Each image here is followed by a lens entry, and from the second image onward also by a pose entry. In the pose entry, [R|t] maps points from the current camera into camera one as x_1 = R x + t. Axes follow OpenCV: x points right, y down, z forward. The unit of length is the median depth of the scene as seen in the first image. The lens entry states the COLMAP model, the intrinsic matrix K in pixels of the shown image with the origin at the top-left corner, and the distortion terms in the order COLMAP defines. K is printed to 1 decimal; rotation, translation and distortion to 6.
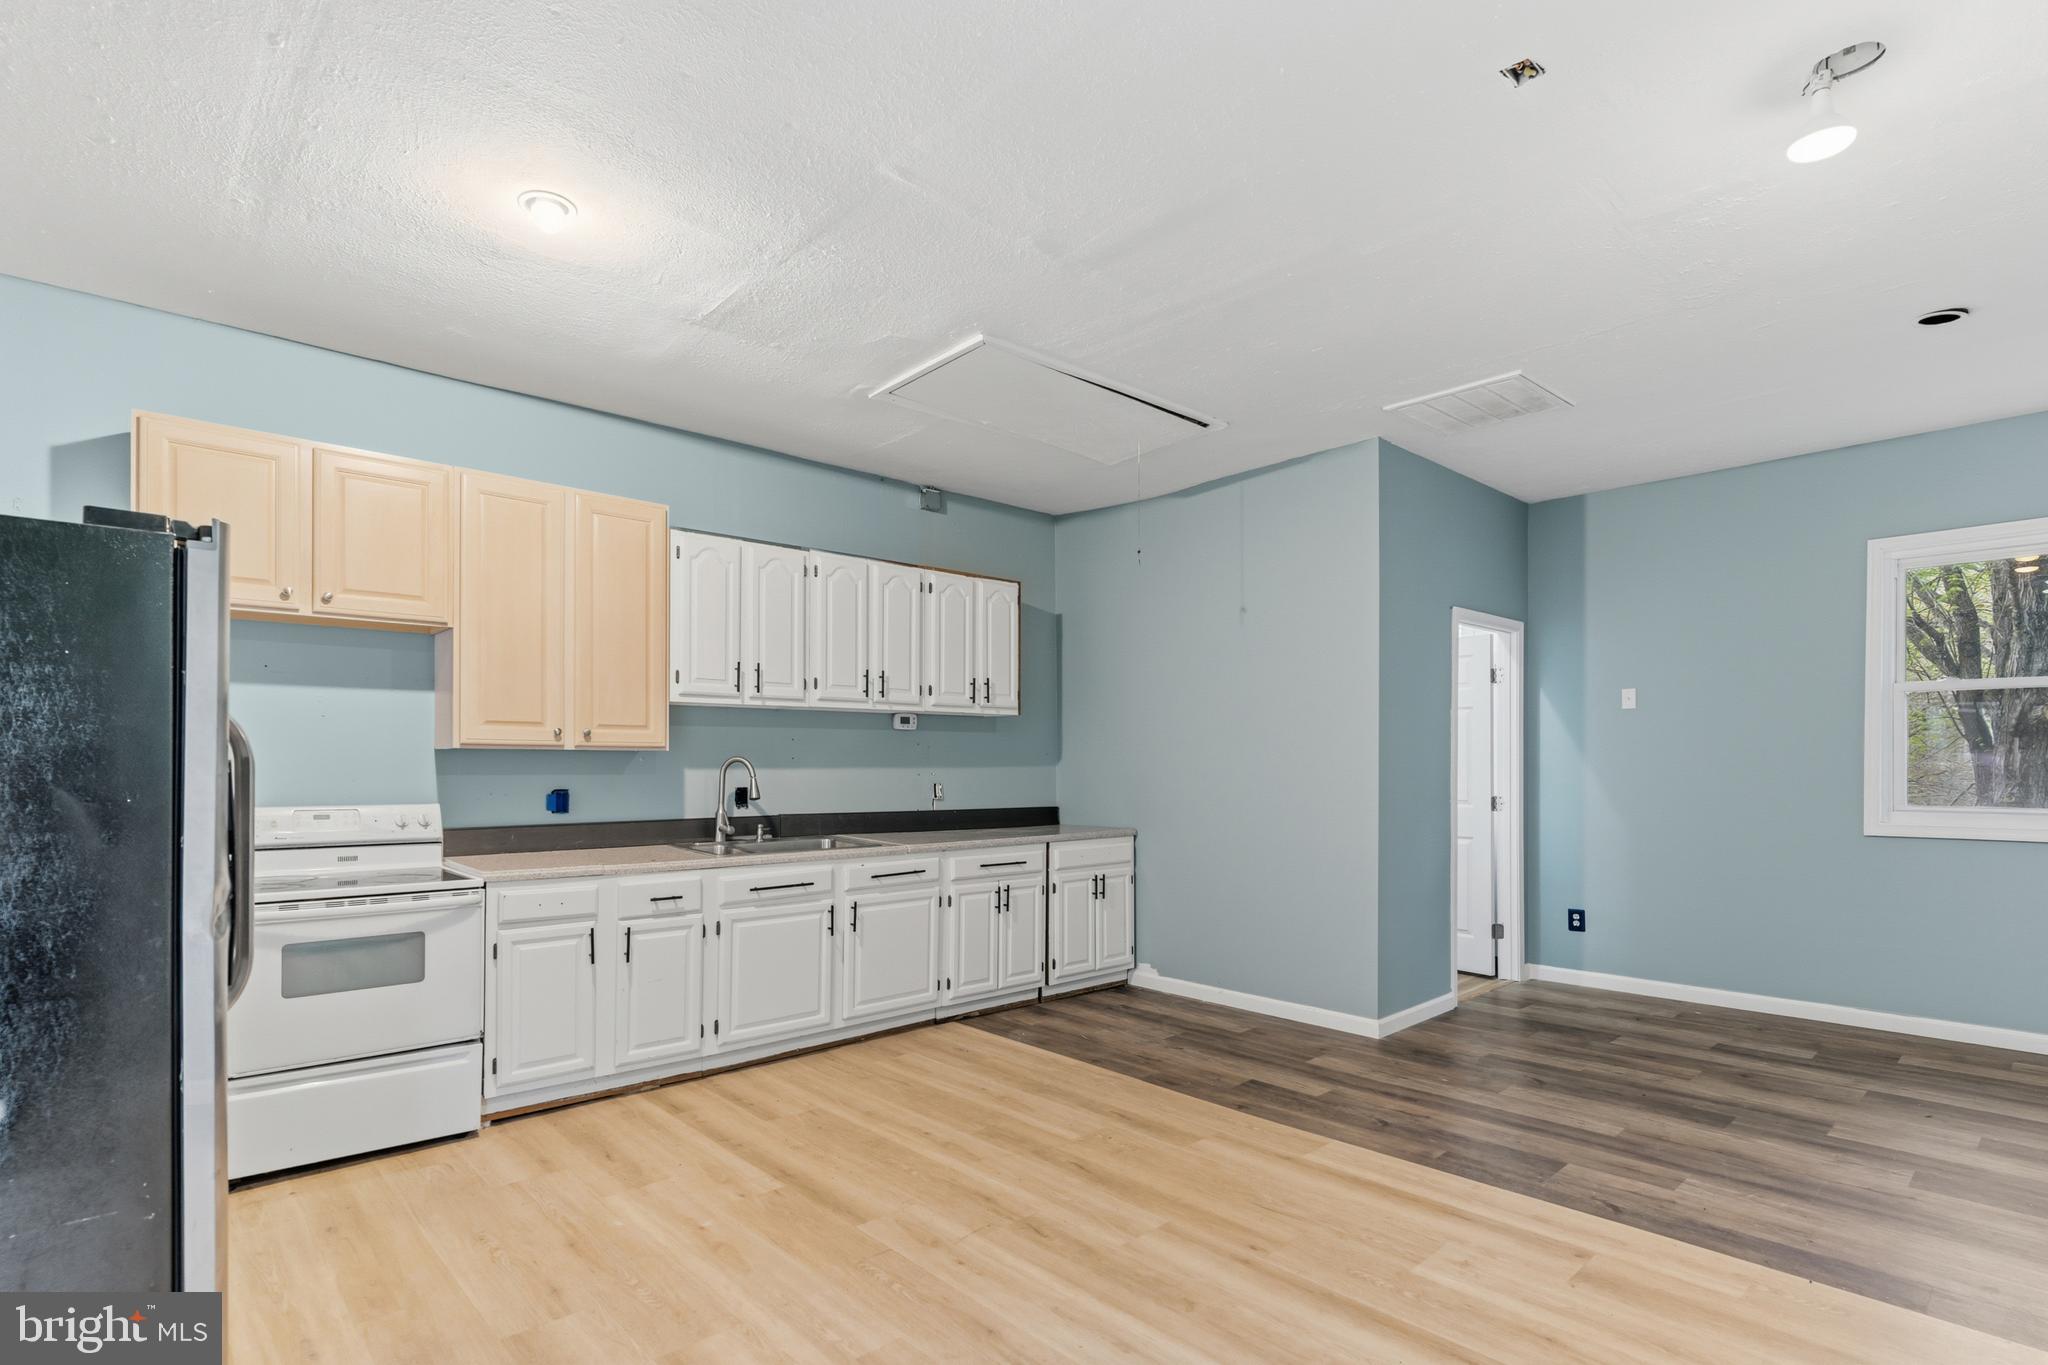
lens RADIAL K [[999.8, 0, 1024.0], [0, 999.8, 765.8], [0, 0, 1]] dist [0.000206, 0.000161]
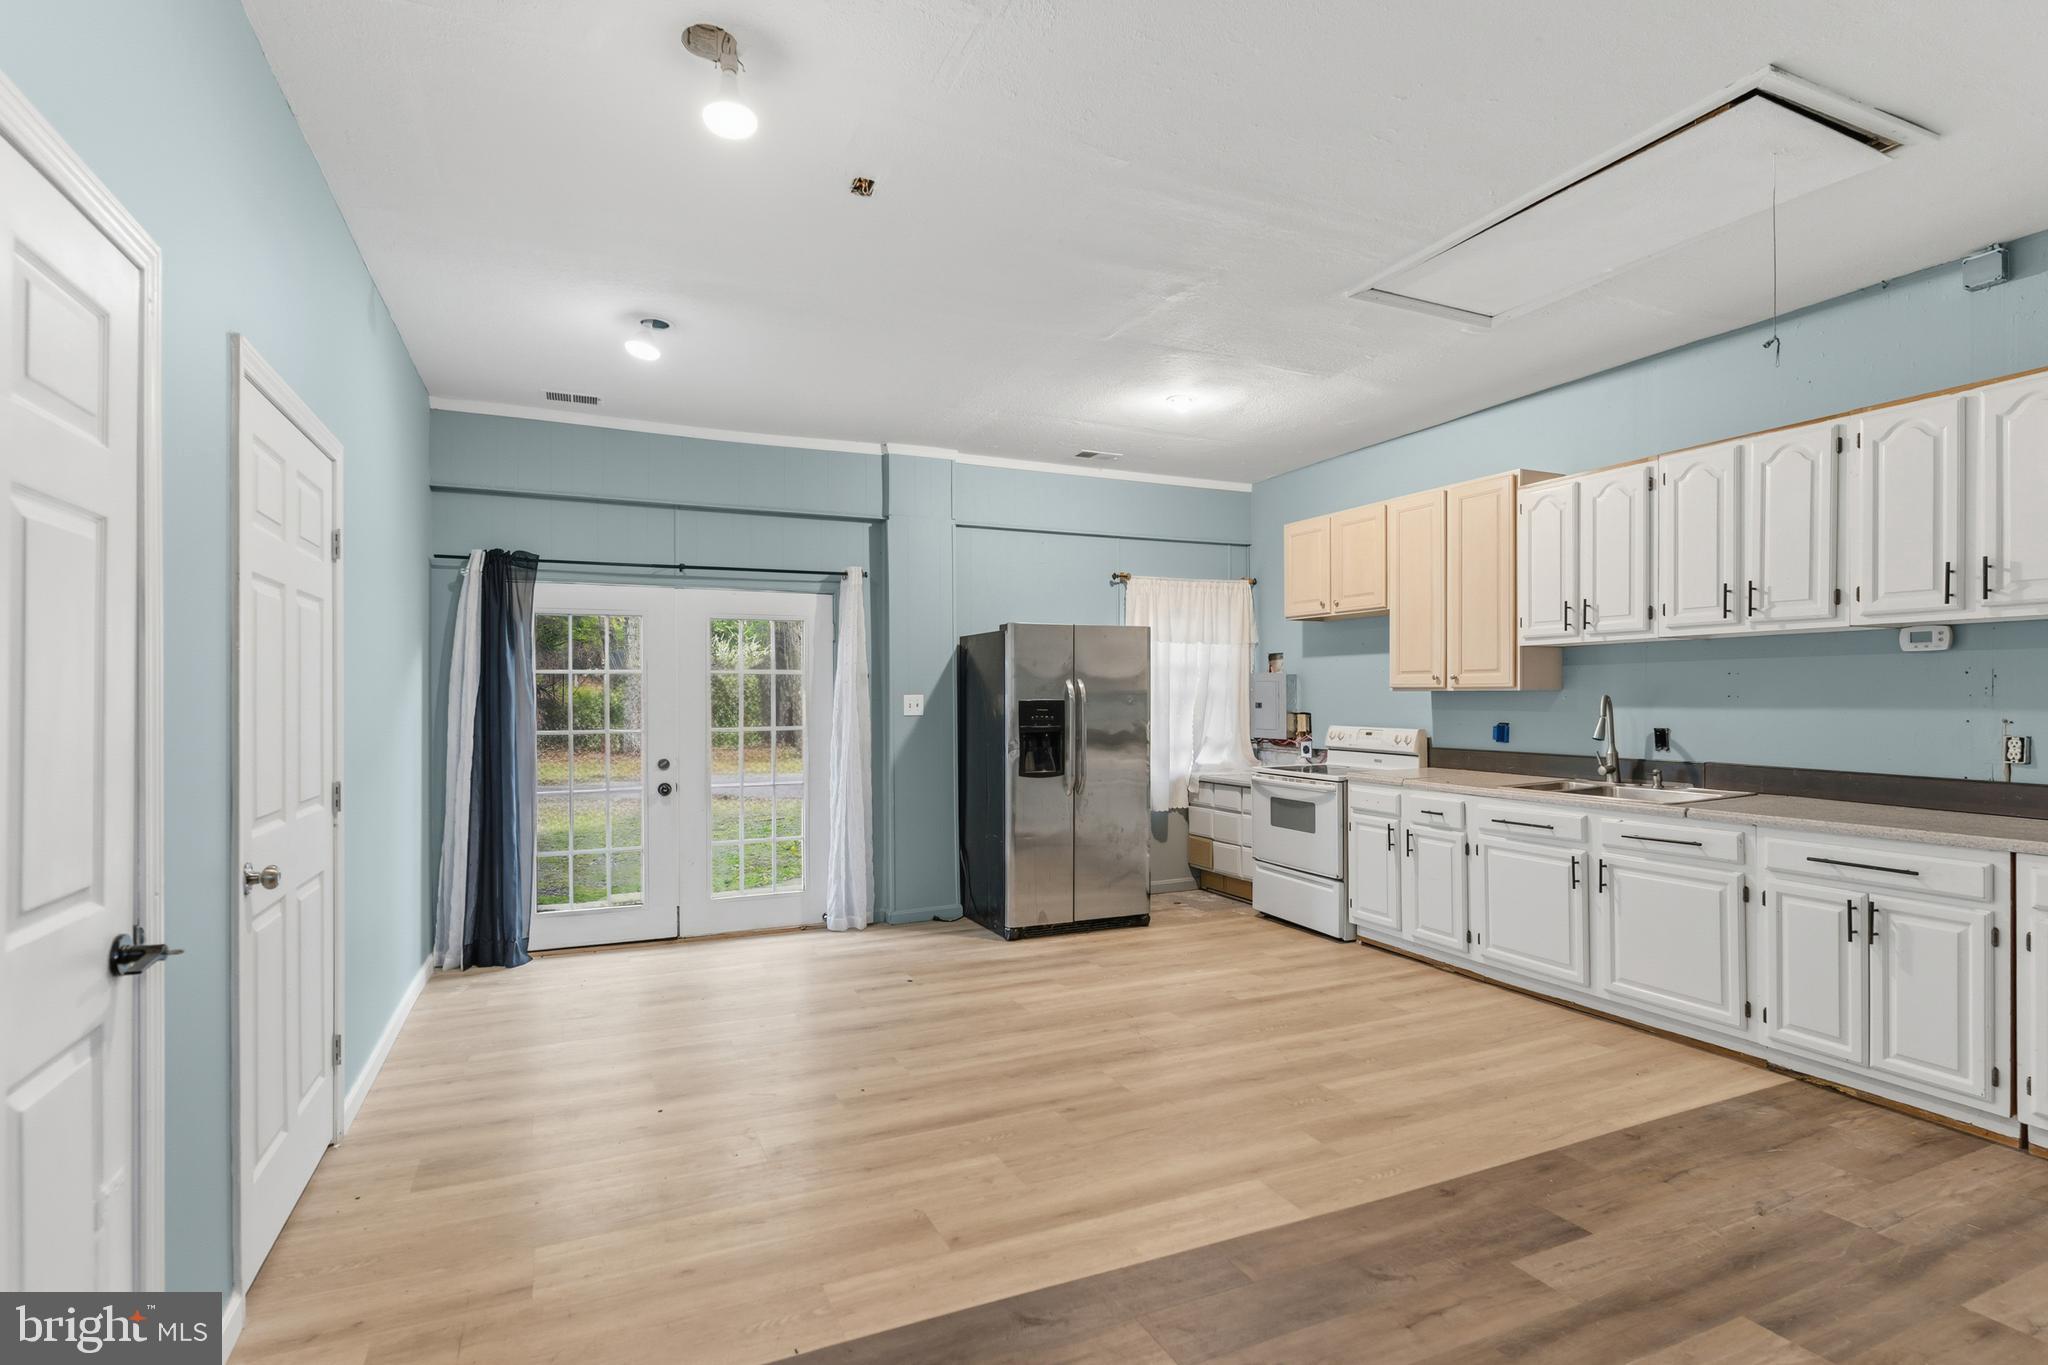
lens RADIAL K [[999.8, 0, 1025.6], [0, 999.8, 690.1], [0, 0, 1]] dist [0.000206, 0.000161]
pose [[-0.313404, -0.005464, -0.949604, 0.888020], [0.000086, 0.999983, -0.005782, -0.009052], [0.949620, -0.001893, -0.313398, 0.847329]]
